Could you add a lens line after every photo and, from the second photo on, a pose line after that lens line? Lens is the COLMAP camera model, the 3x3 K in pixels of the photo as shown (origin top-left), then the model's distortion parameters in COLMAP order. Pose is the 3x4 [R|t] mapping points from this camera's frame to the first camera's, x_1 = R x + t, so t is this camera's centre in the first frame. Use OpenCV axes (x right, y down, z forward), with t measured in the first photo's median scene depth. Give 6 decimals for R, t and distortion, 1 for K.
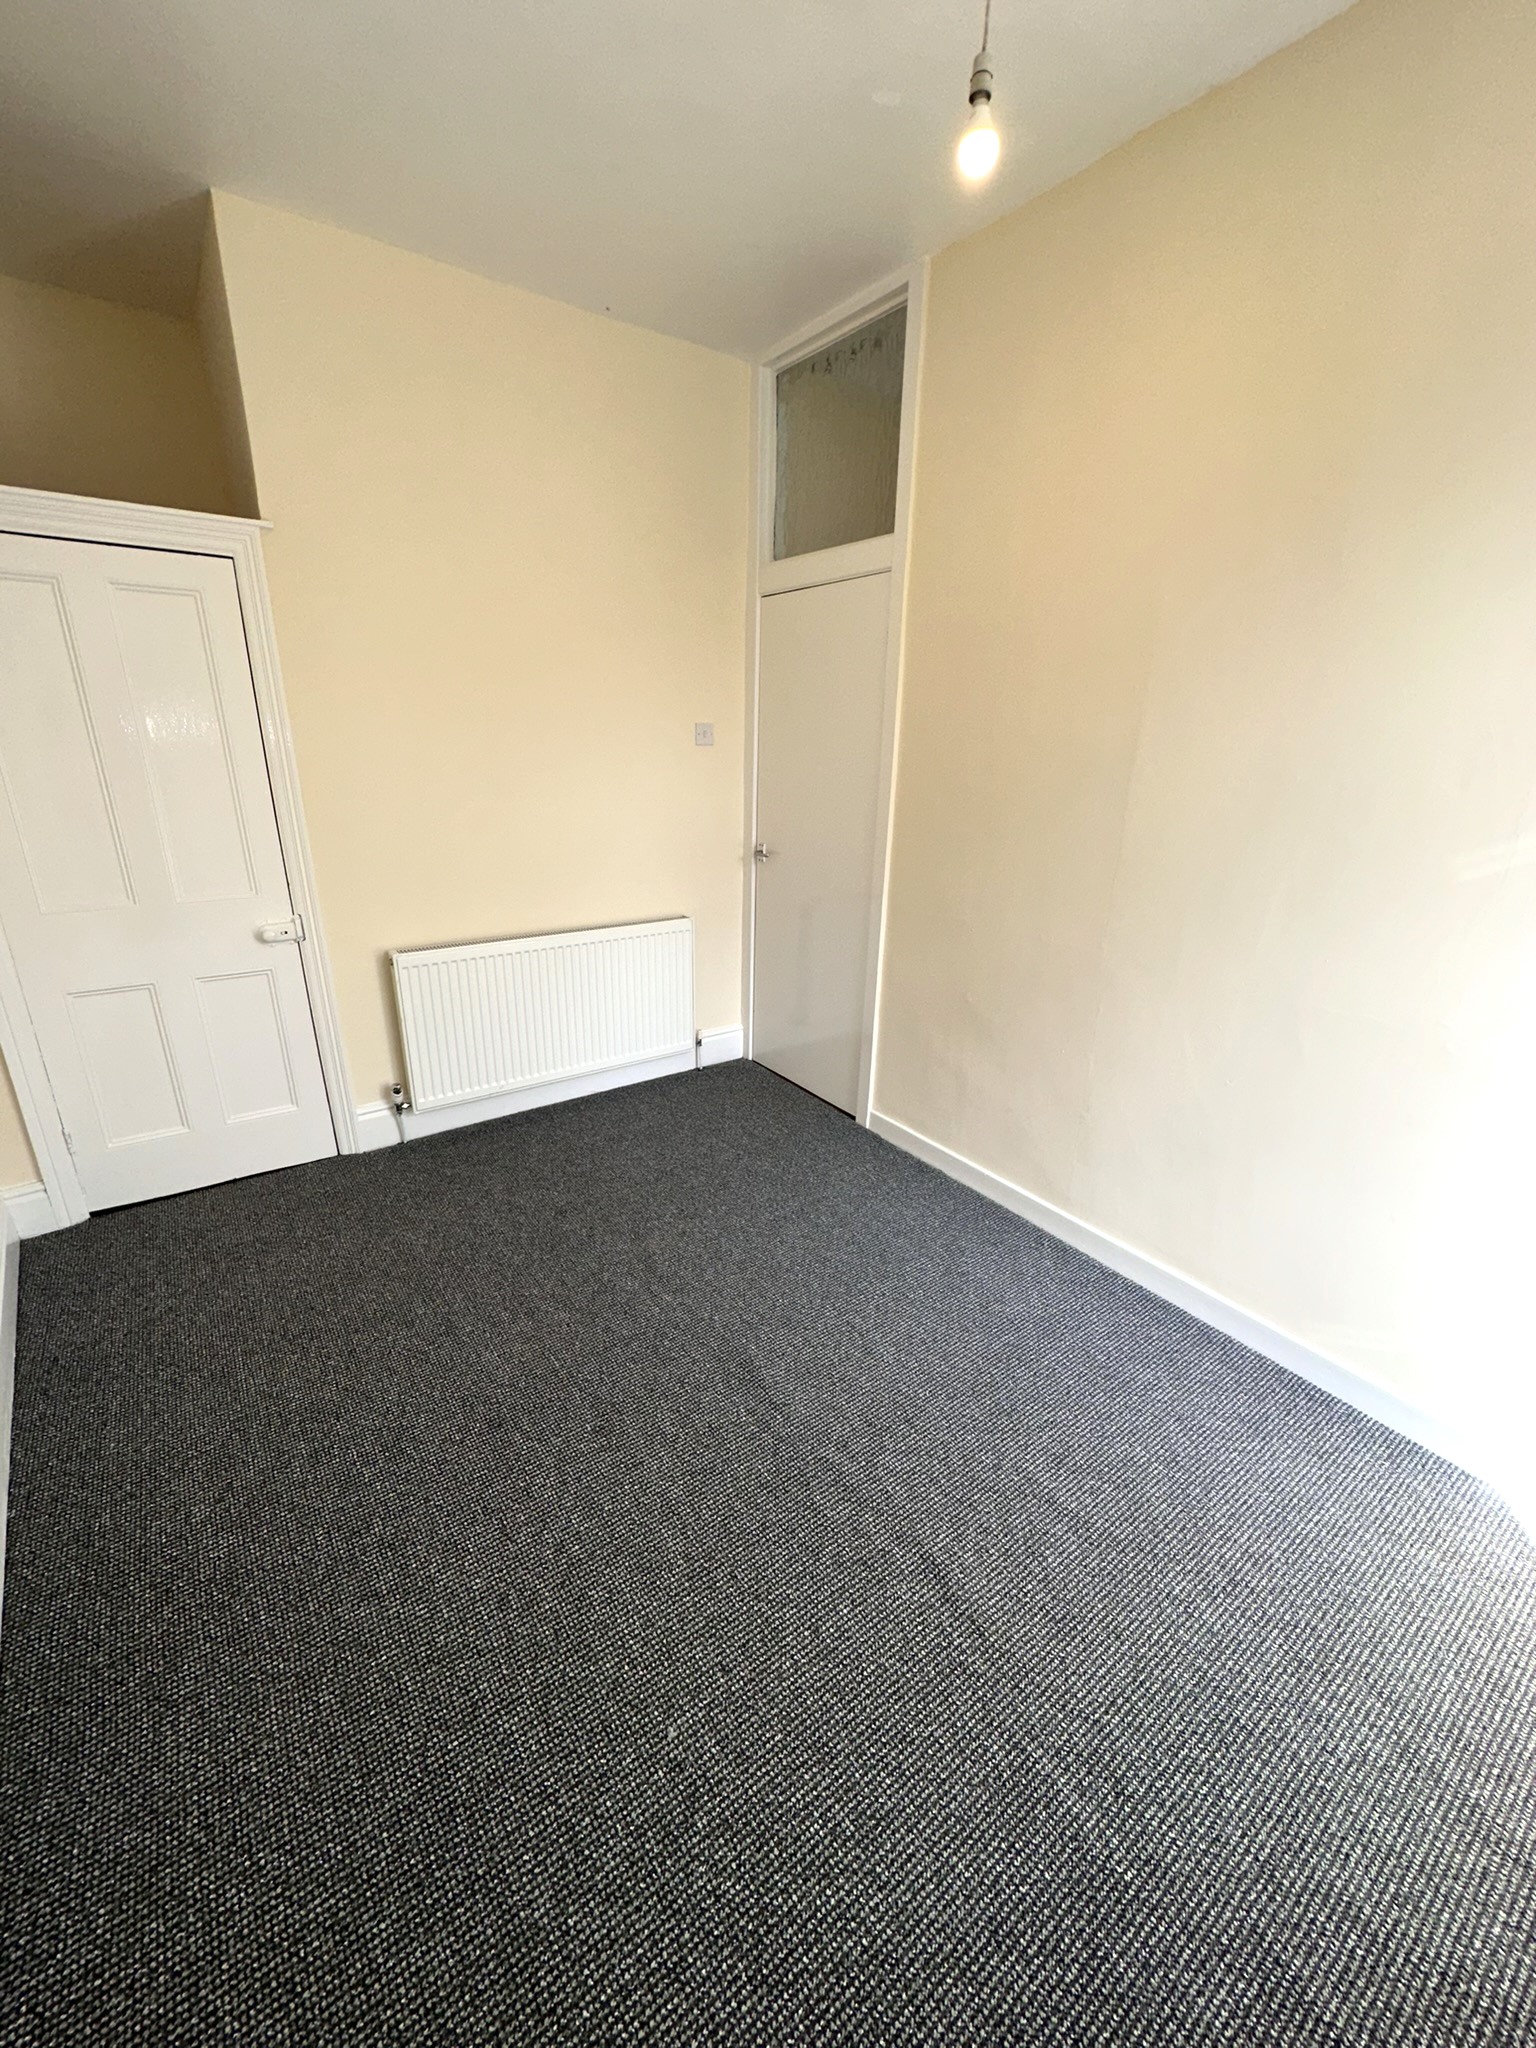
lens RADIAL K [[804.4, 0, 771.6], [0, 804.4, 1023.2], [0, 0, 1]] dist [-0.001800, -0.000103]
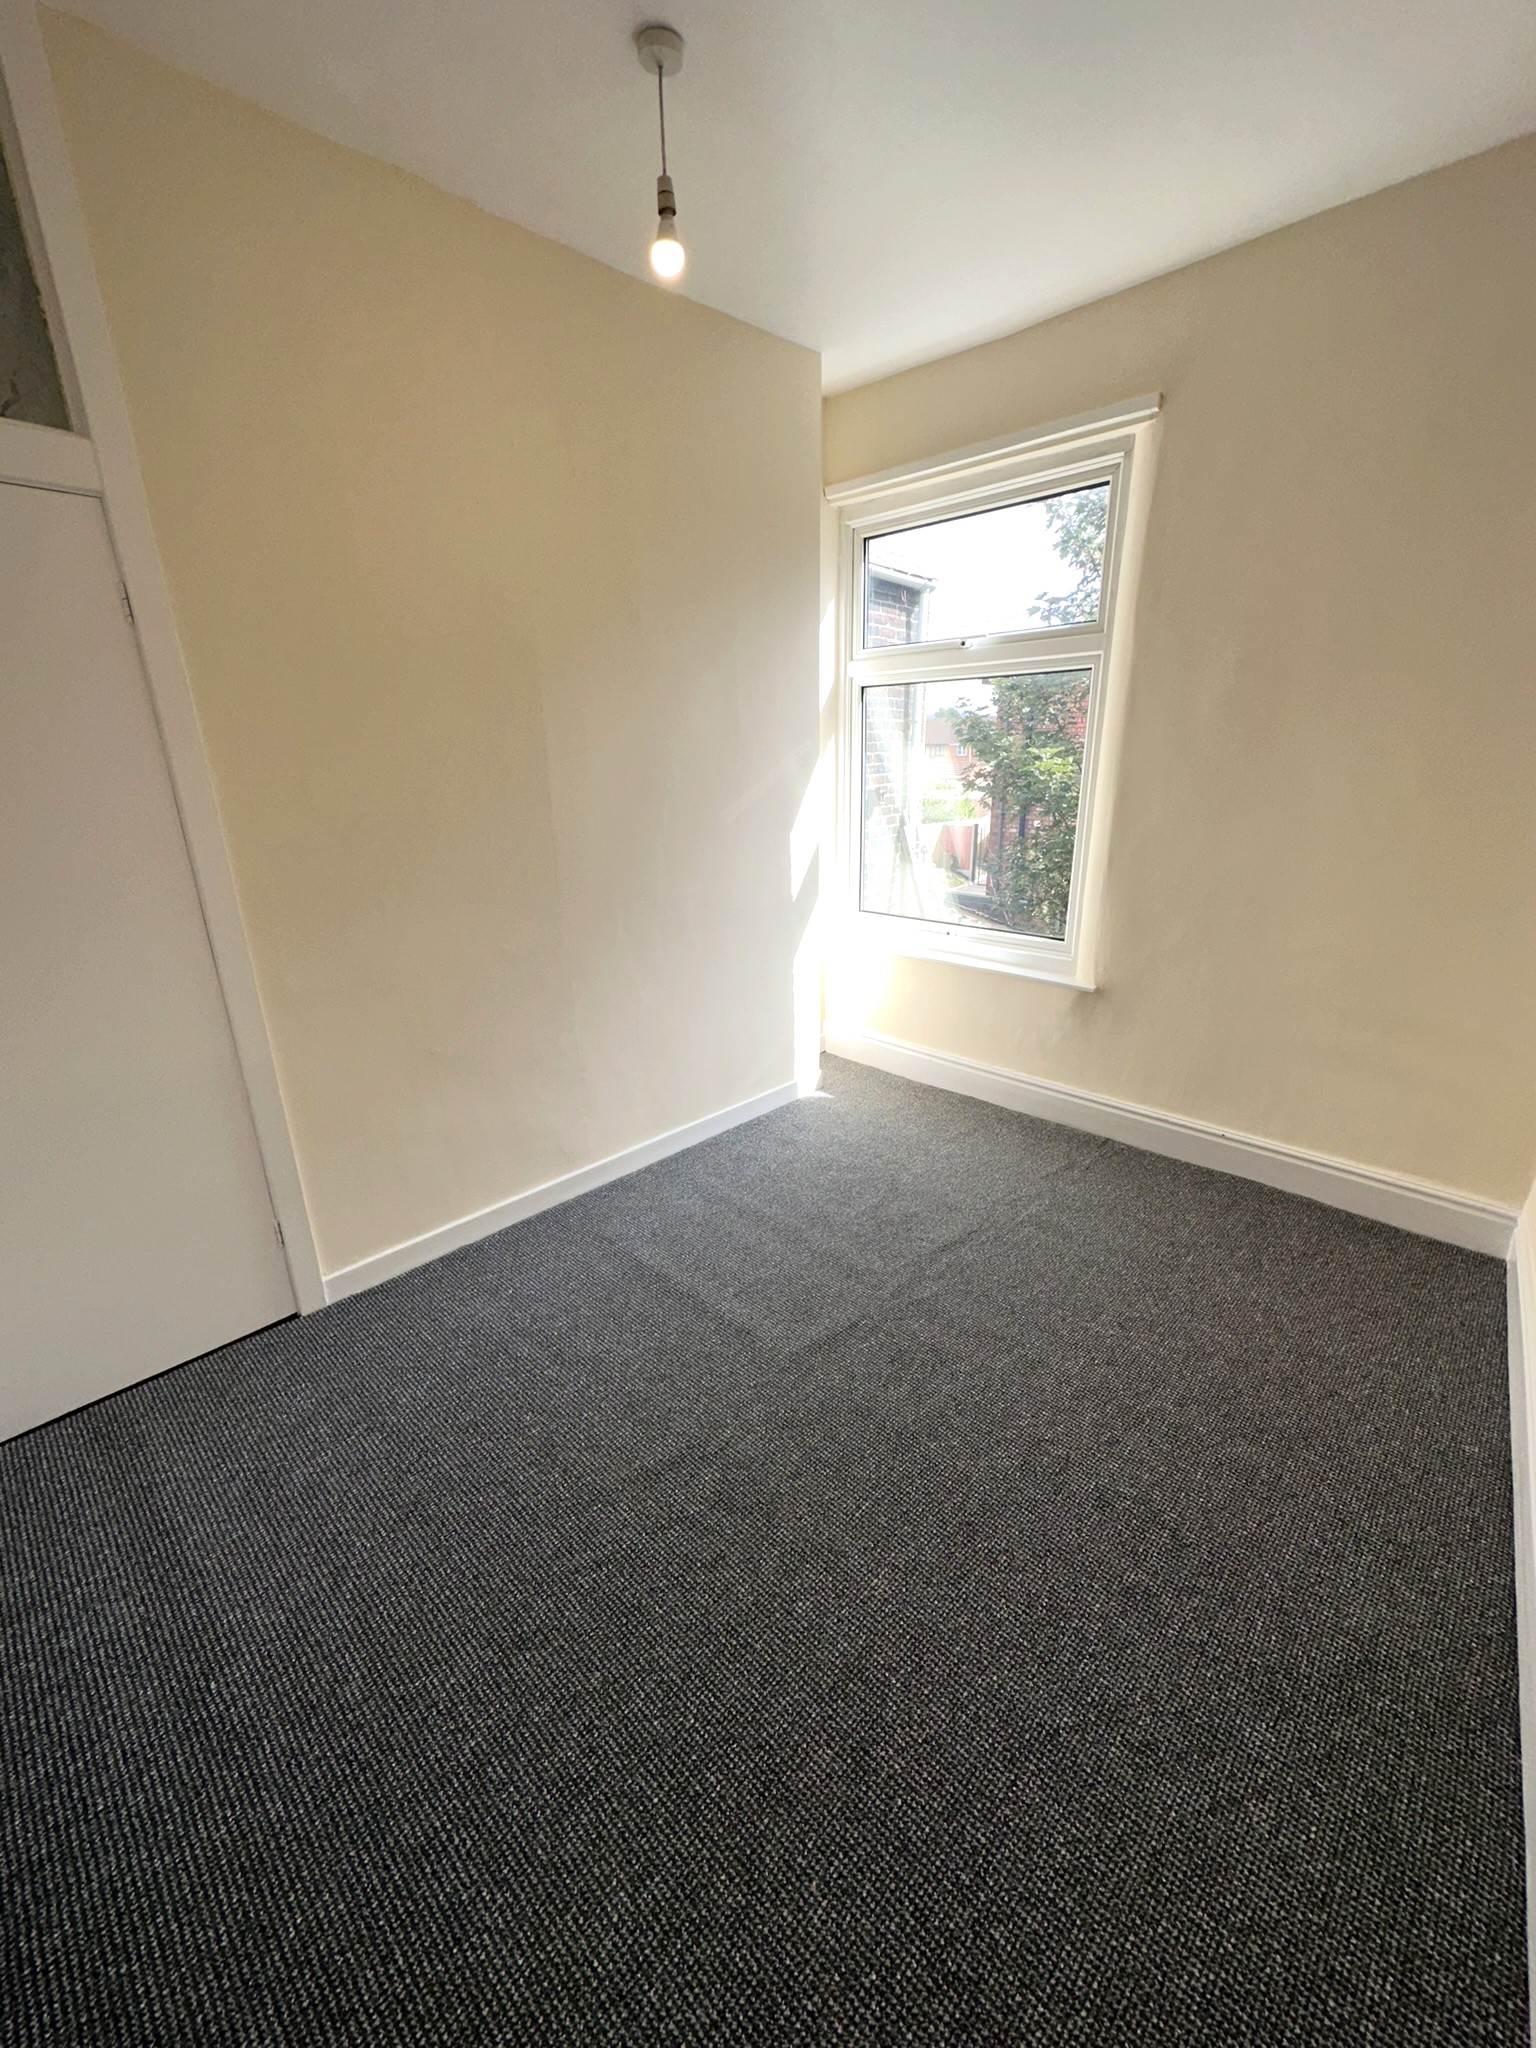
lens RADIAL K [[804.4, 0, 774.3], [0, 804.4, 1026.5], [0, 0, 1]] dist [-0.001800, -0.000103]
pose [[-0.194614, -0.334456, 0.922098, -0.586687], [0.326769, 0.864267, 0.382446, -0.248045], [-0.924850, 0.375743, -0.058909, 0.667420]]
